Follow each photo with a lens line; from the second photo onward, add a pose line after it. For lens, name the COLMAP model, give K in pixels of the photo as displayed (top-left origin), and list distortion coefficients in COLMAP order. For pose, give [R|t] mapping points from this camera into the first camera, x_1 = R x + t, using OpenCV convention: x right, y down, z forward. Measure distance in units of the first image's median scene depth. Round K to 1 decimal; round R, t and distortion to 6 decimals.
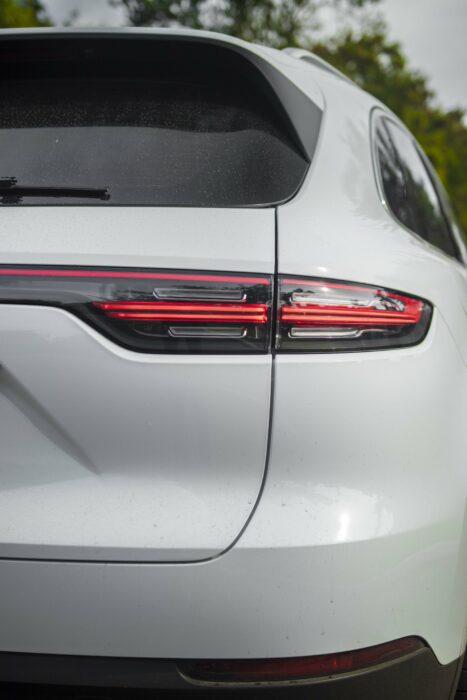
lens RADIAL K [[1008.4, 0, 233.2], [0, 1008.4, 350.1], [0, 0, 1]] dist [-0.009006, 0.000000]
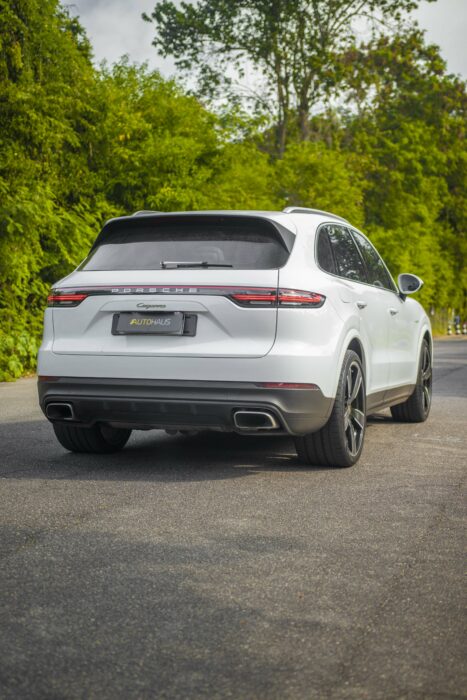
lens RADIAL K [[1422.2, 0, 239.4], [0, 1422.2, 345.6], [0, 0, 1]] dist [0.238359, 0.000000]
pose [[0.999848, -0.002528, -0.017271, -0.011163], [0.001947, 0.999436, -0.033522, 0.292400], [0.017346, 0.033484, 0.999289, -3.958868]]
